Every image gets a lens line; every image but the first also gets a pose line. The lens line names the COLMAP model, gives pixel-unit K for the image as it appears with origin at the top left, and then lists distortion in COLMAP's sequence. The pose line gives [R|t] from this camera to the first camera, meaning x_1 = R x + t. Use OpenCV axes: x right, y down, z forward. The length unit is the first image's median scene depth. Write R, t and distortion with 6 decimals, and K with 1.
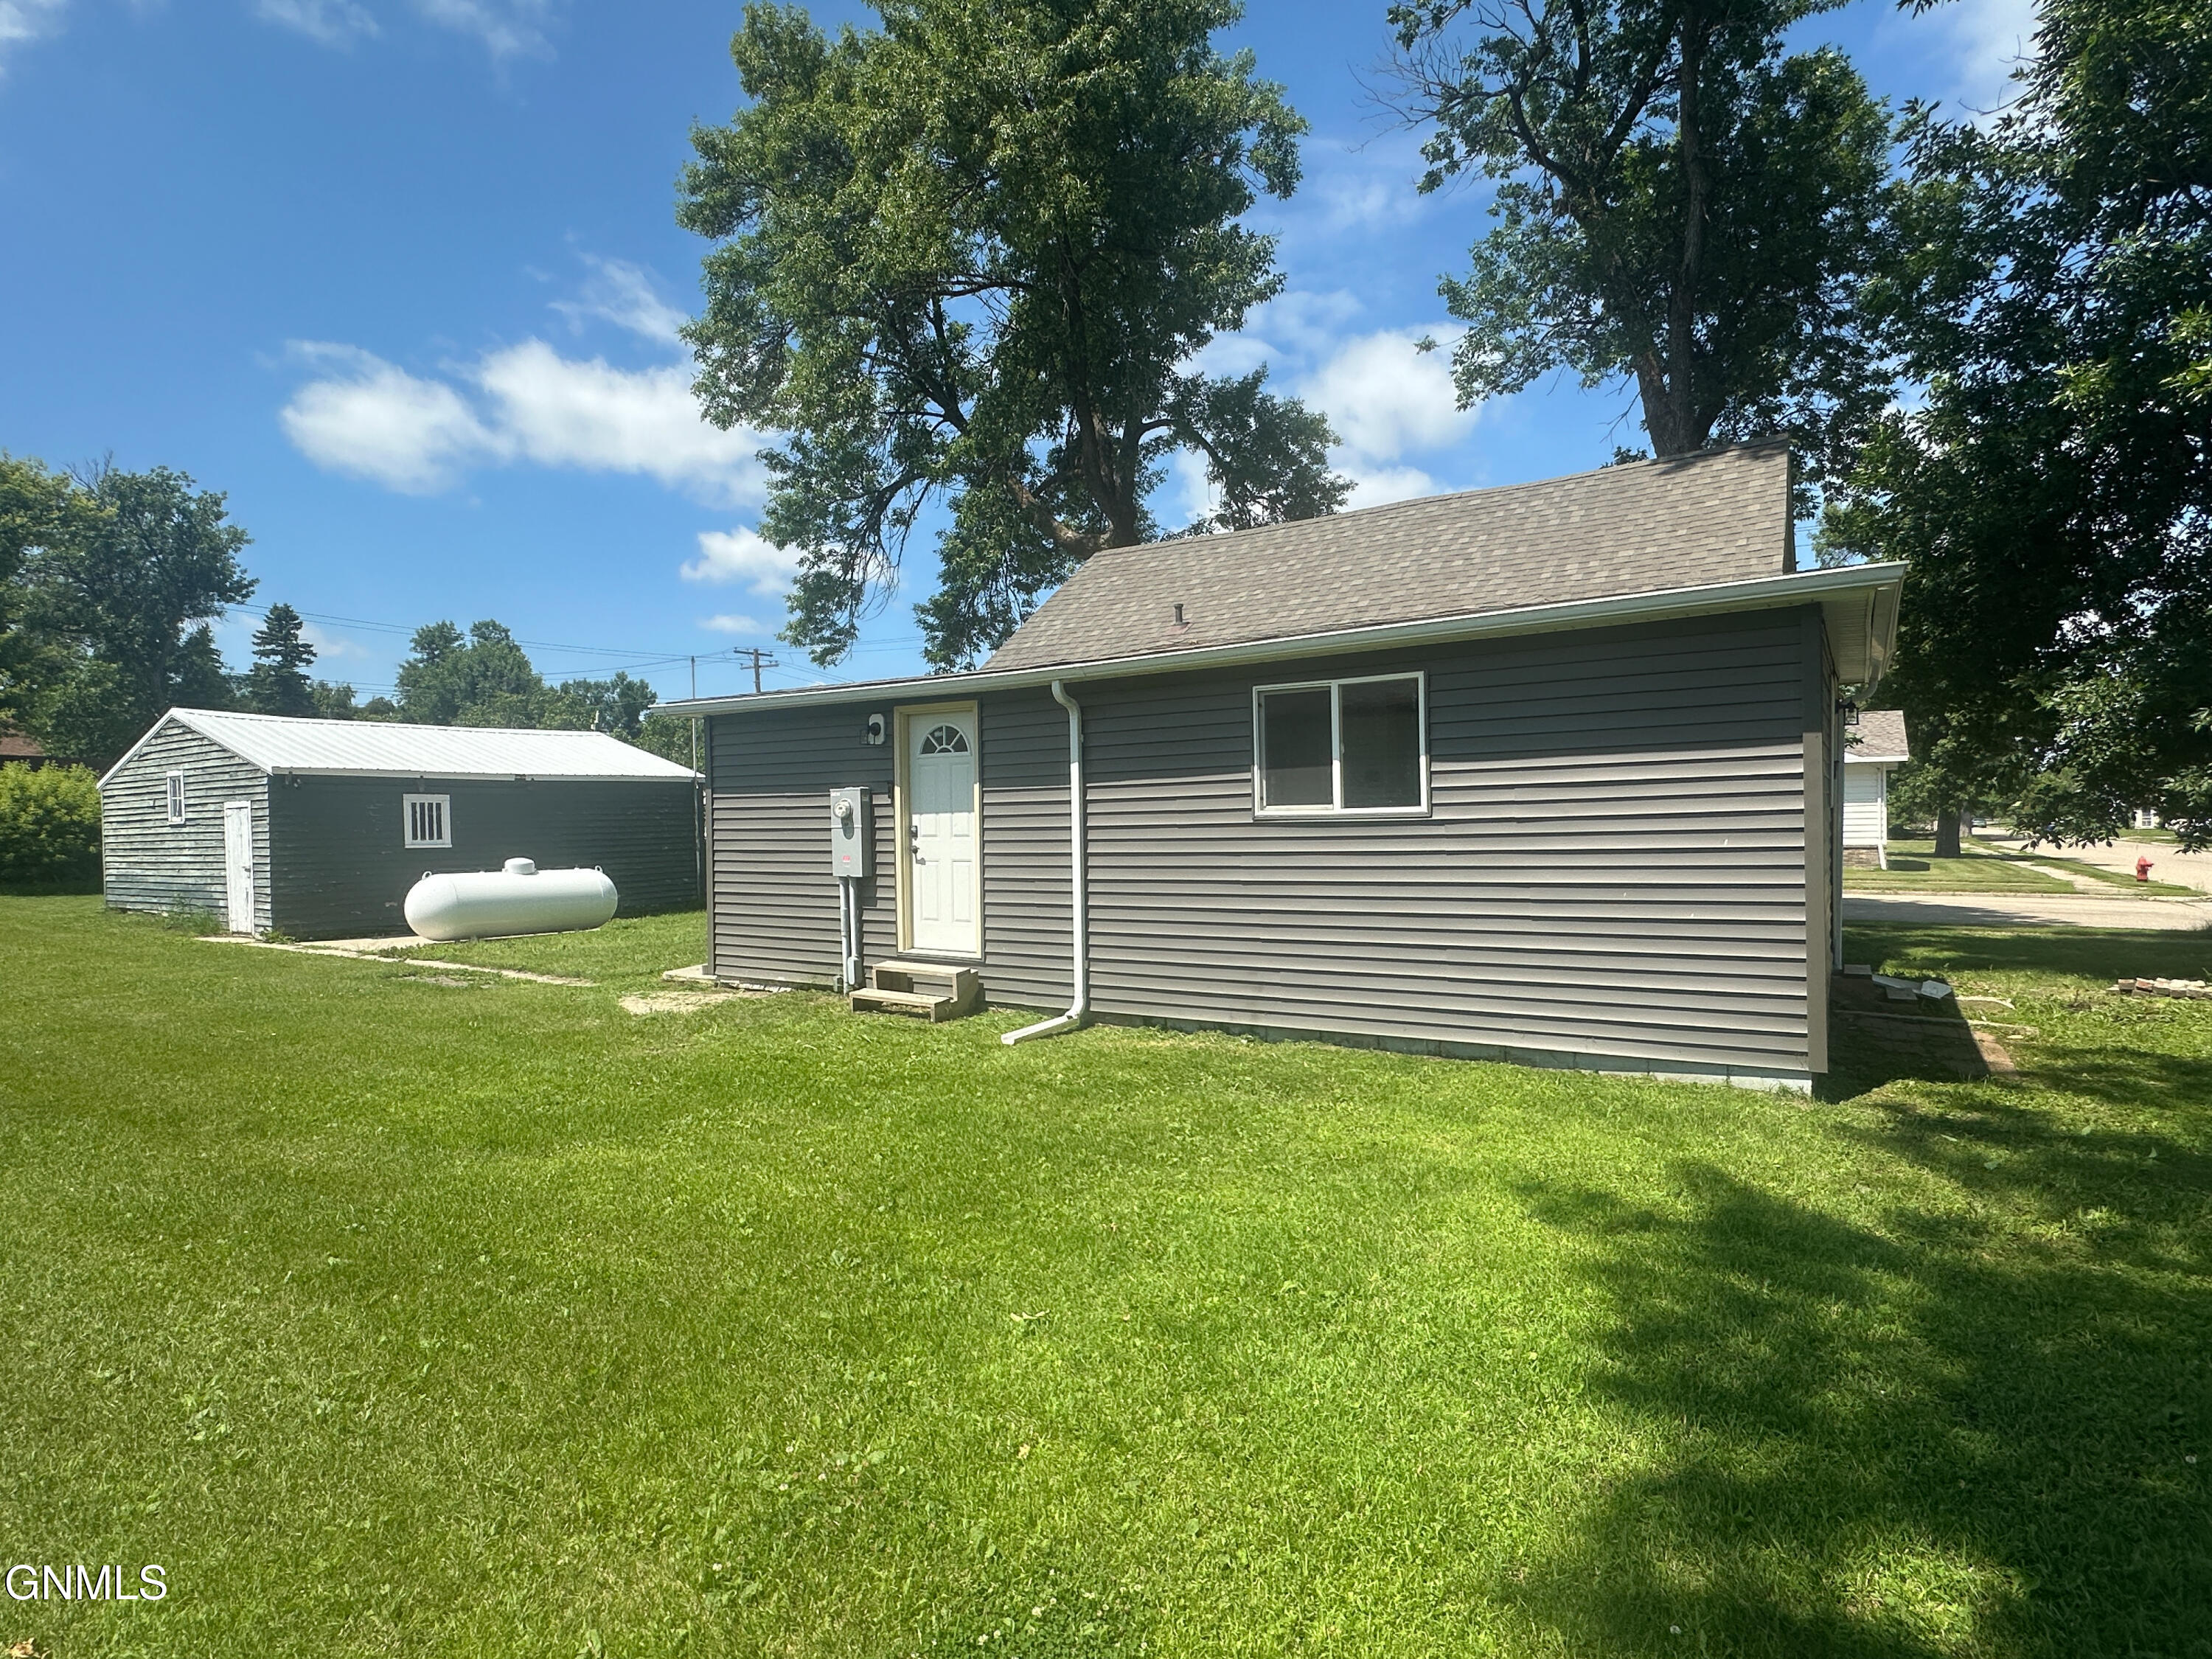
lens RADIAL K [[1136.9, 0, 1101.9], [0, 1136.9, 827.5], [0, 0, 1]] dist [-0.001448, 0.001165]
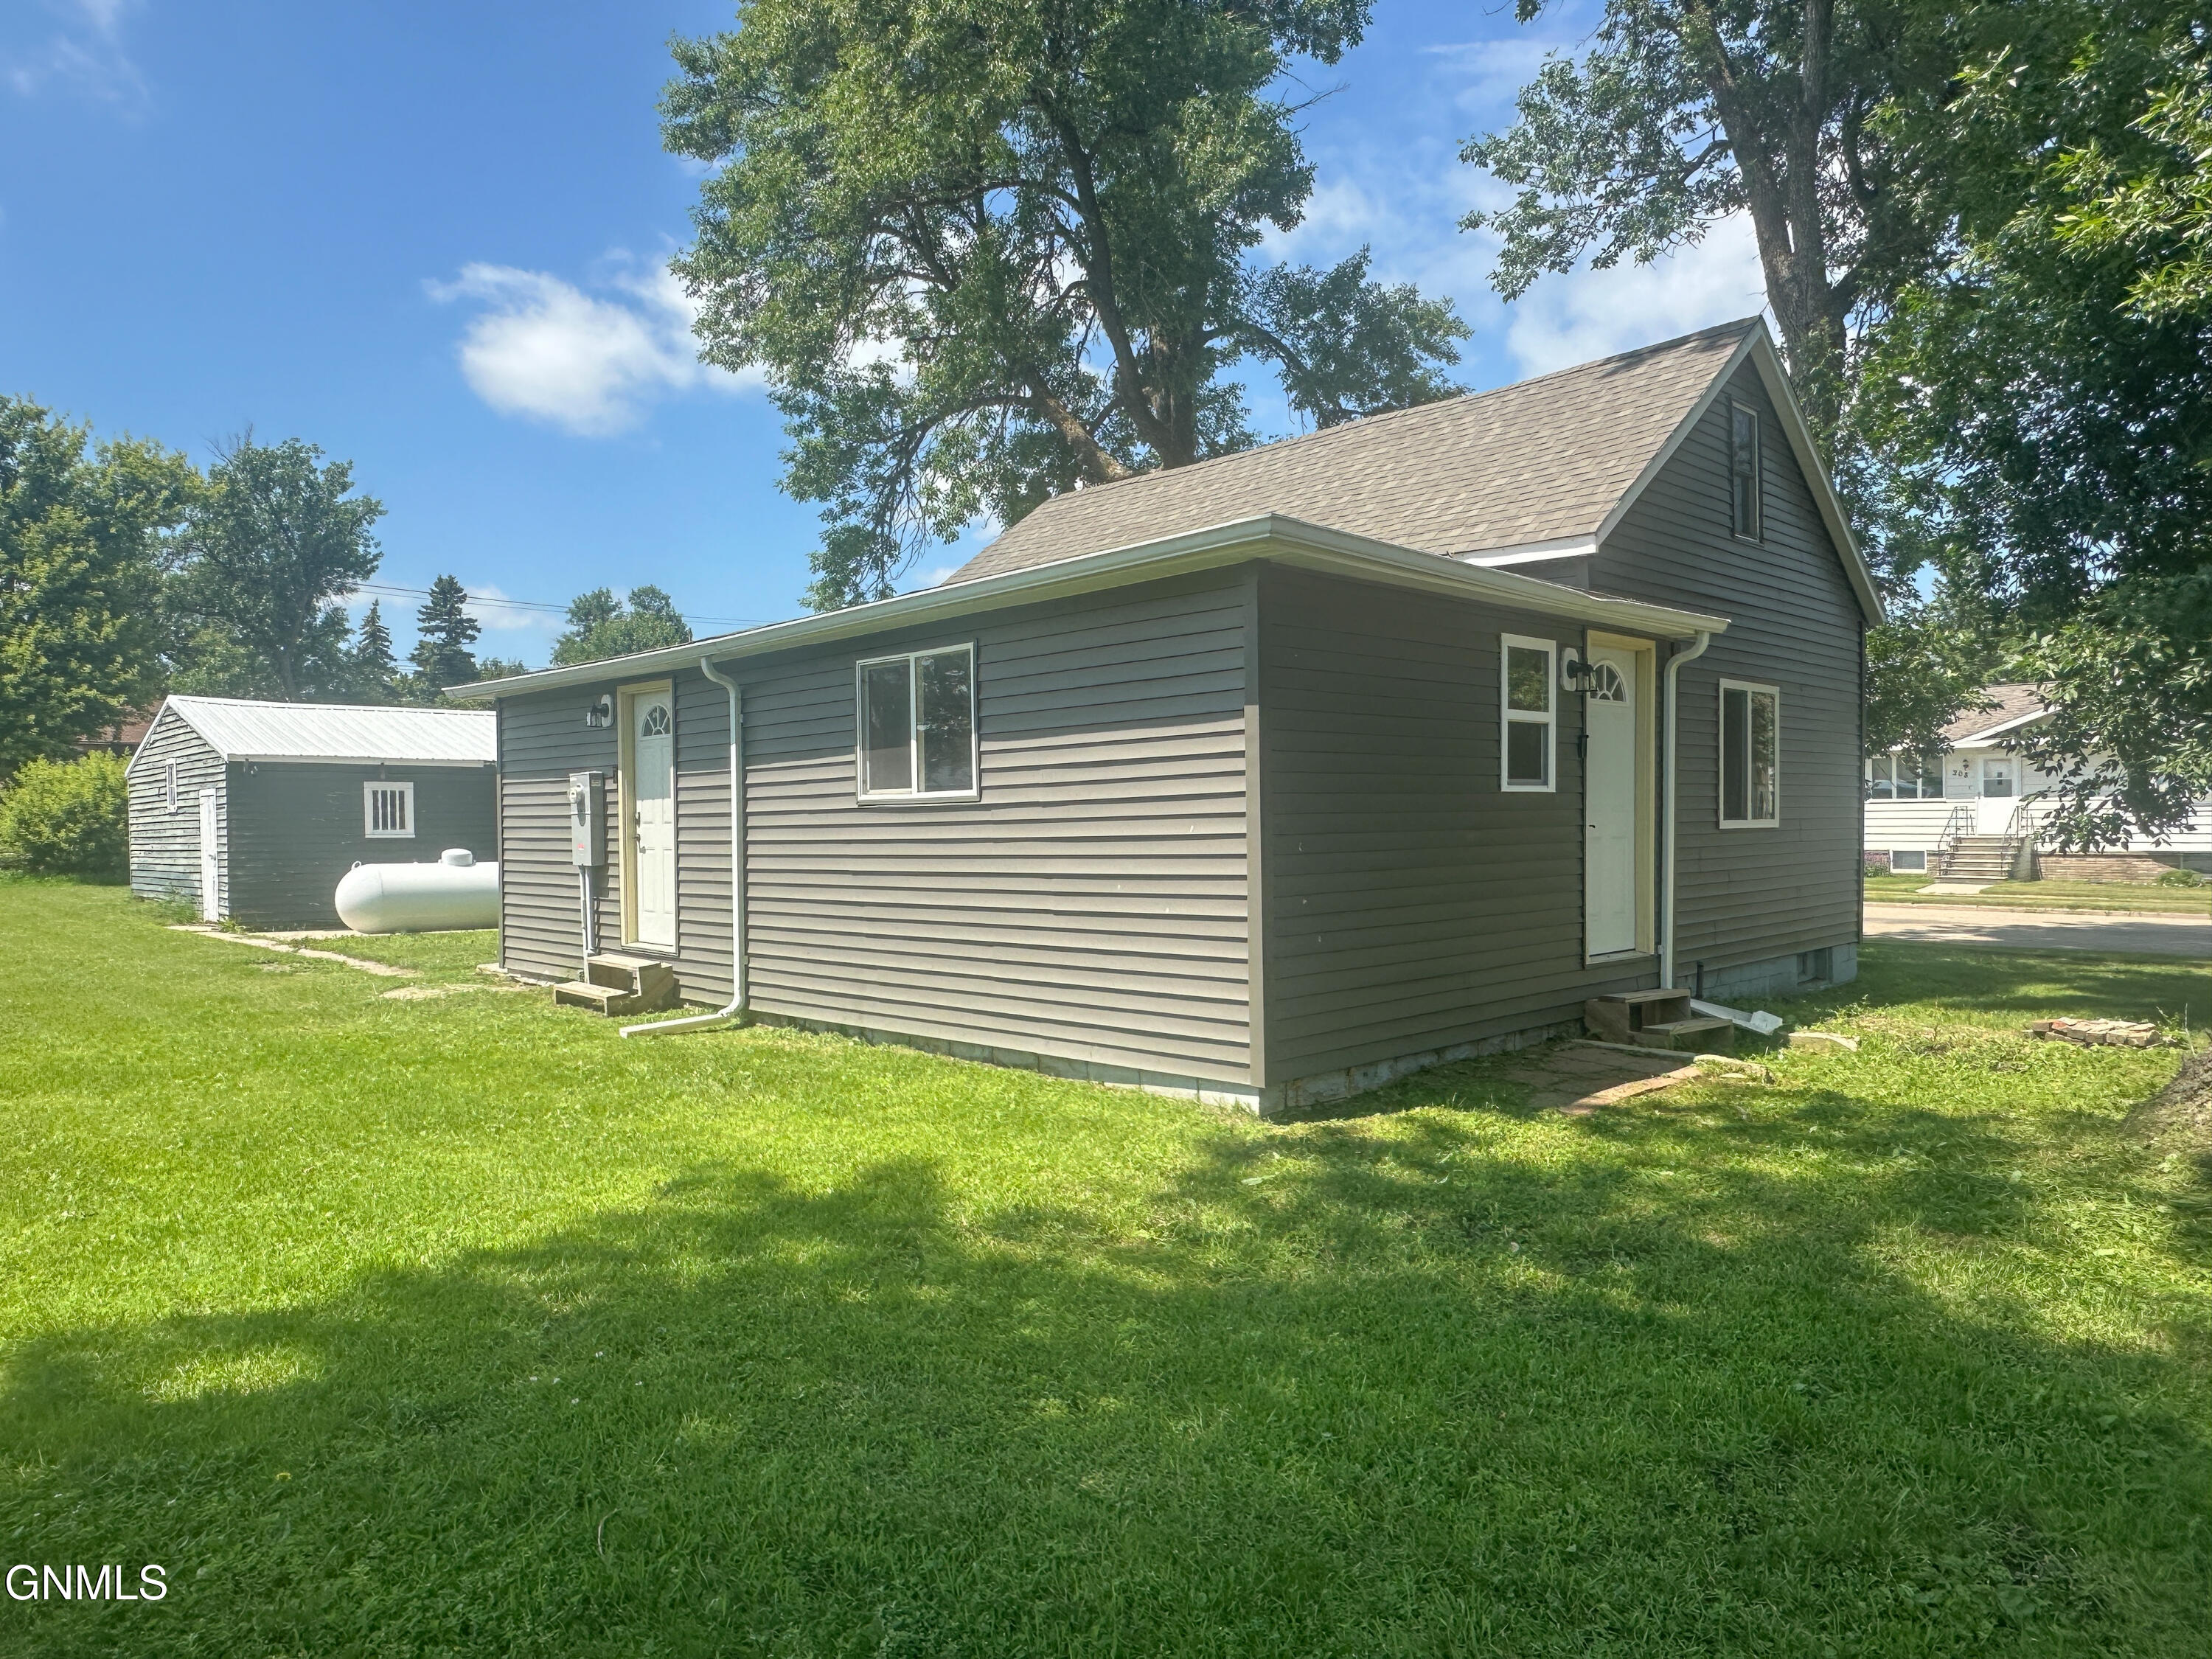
lens RADIAL K [[1432.3, 0, 1108.0], [0, 1432.3, 836.0], [0, 0, 1]] dist [-0.008522, 0.003578]
pose [[0.975846, 0.006455, -0.218364, 0.281389], [-0.004727, 0.999953, 0.008435, 0.003701], [0.218409, -0.007199, 0.975831, -0.044746]]
